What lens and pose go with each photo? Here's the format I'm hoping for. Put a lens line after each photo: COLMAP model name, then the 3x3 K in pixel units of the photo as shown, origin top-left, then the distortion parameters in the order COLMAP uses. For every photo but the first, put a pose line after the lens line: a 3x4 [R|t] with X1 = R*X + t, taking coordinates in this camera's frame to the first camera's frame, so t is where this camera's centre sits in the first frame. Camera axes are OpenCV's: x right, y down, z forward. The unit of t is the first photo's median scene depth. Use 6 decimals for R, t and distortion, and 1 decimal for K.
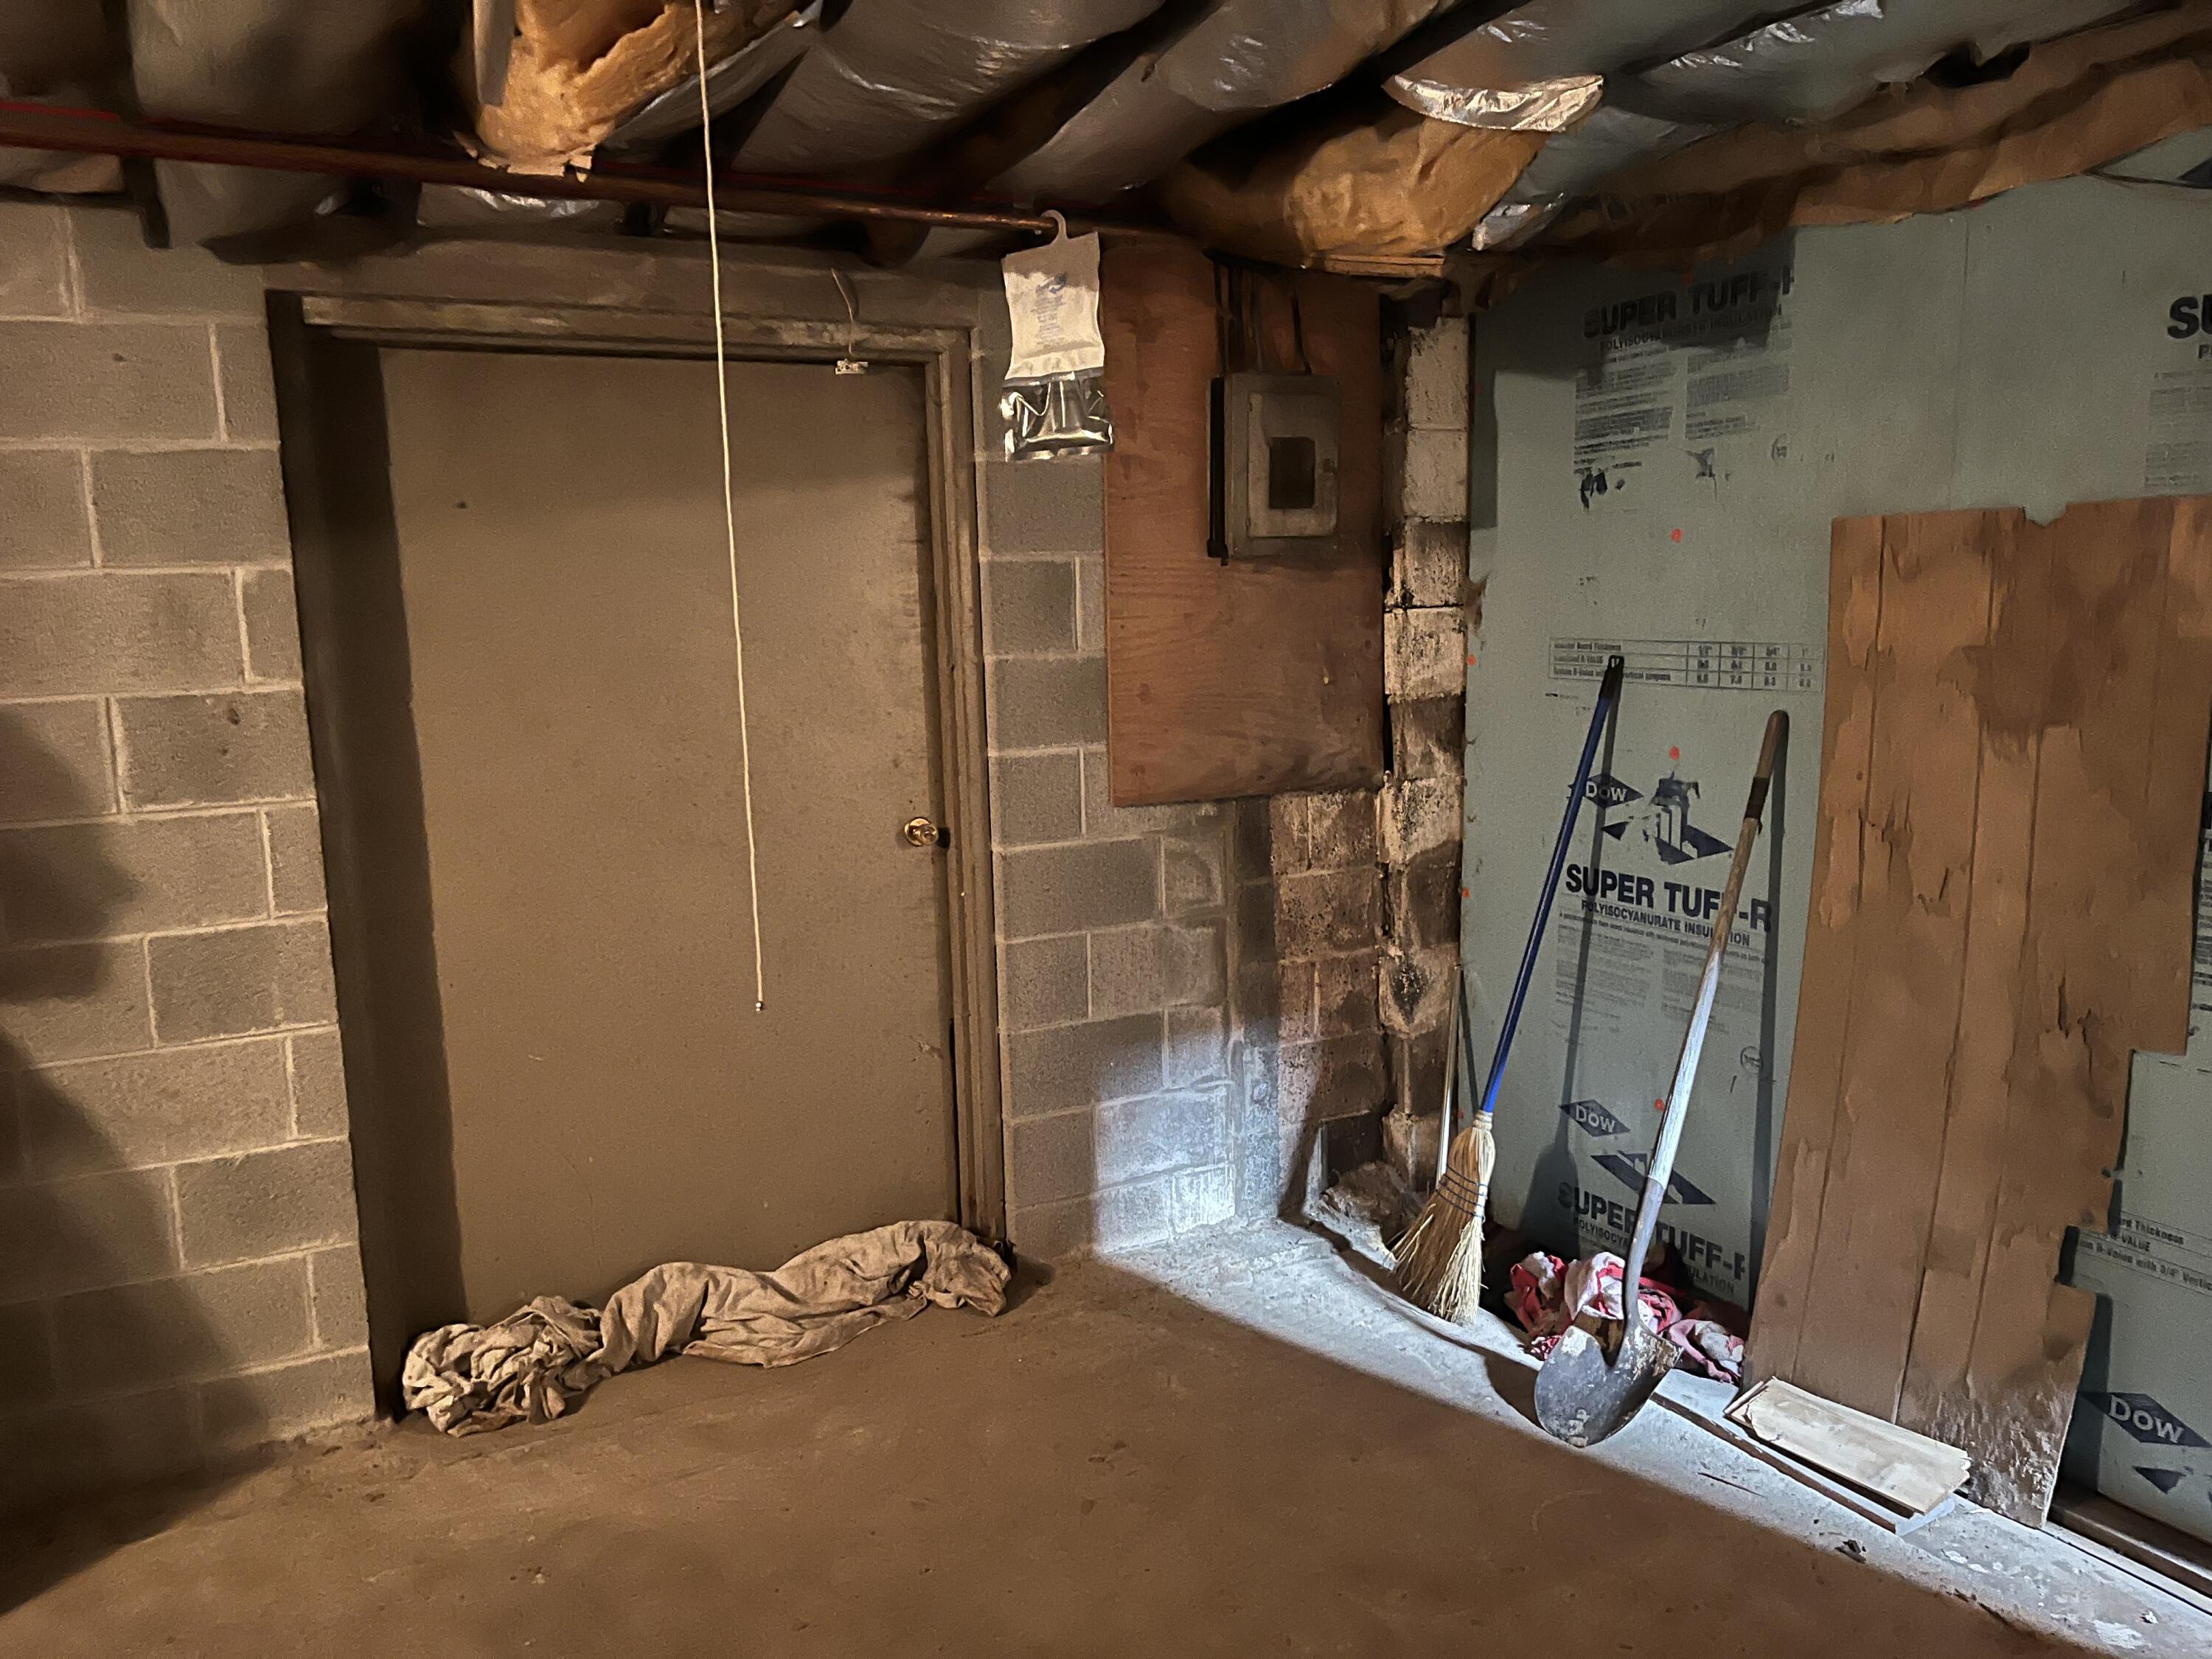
lens RADIAL K [[1656.2, 0, 1105.6], [0, 1656.2, 843.6], [0, 0, 1]] dist [0.041601, -0.053934]
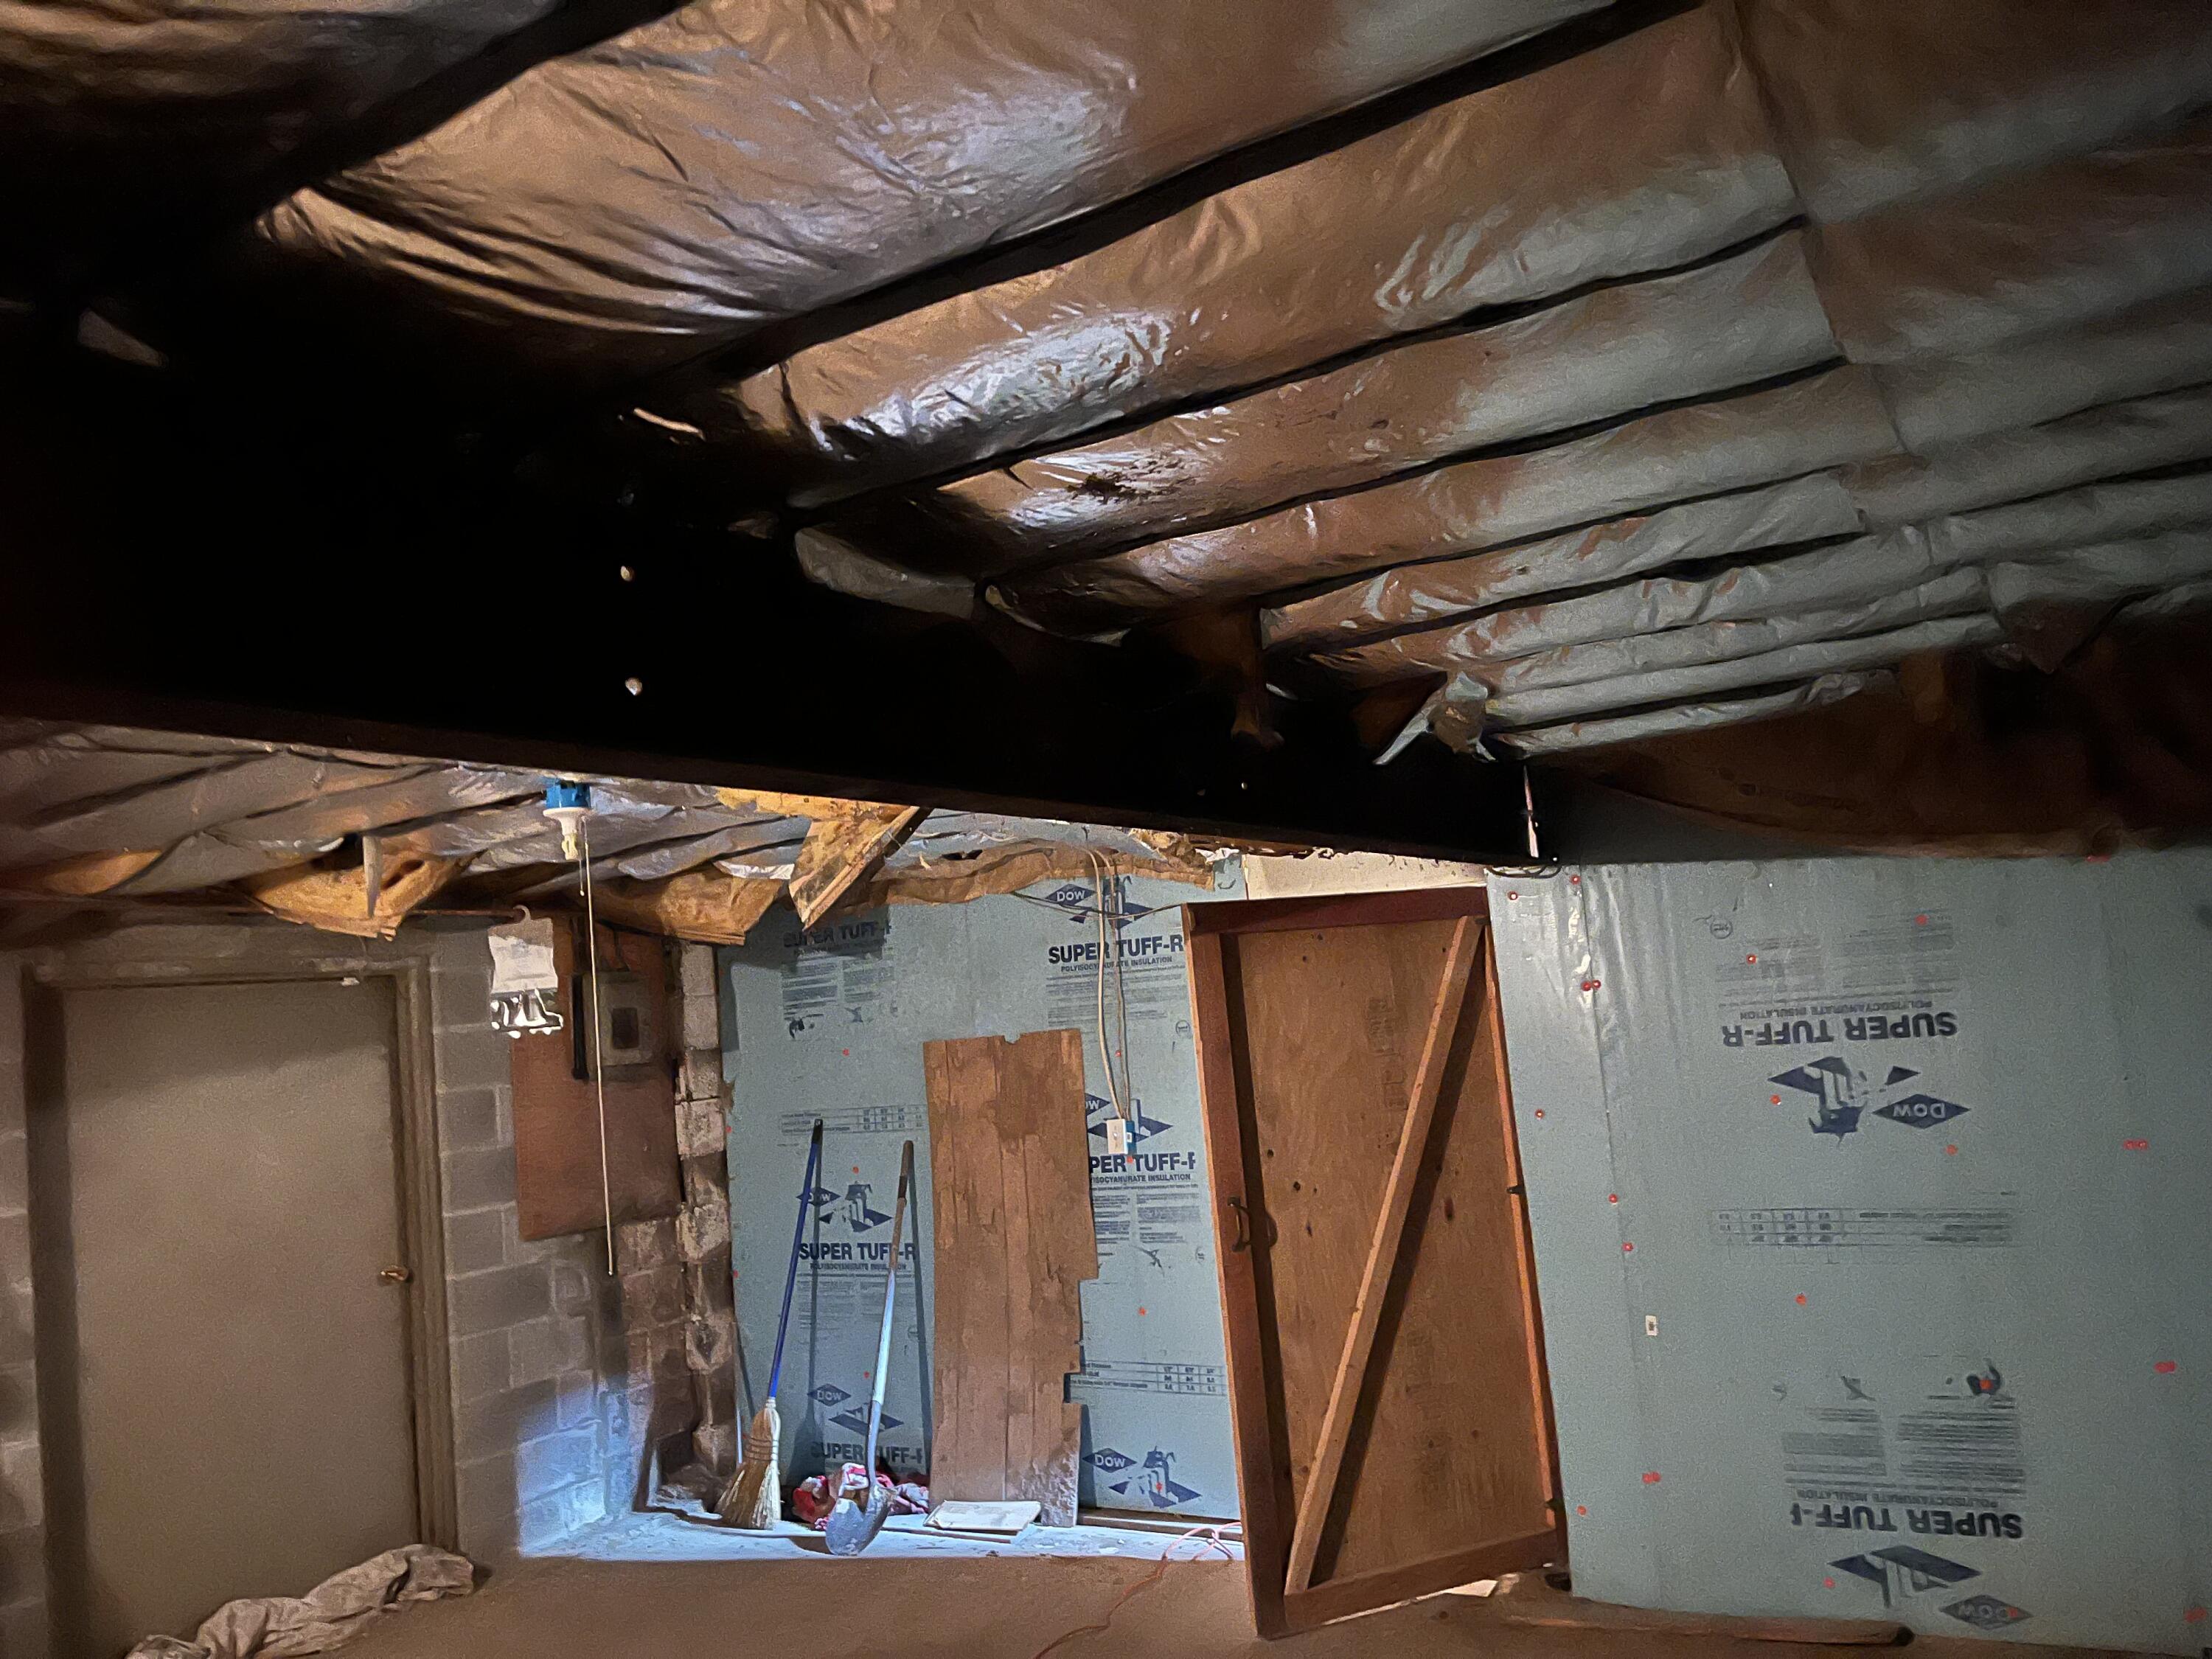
lens RADIAL K [[1656.2, 0, 1105.6], [0, 1656.2, 843.6], [0, 0, 1]] dist [0.041601, -0.053934]
pose [[0.856025, 0.002449, 0.516929, -0.349153], [0.141268, 0.960815, -0.238491, 0.071374], [-0.497257, 0.277180, 0.822136, -0.700846]]
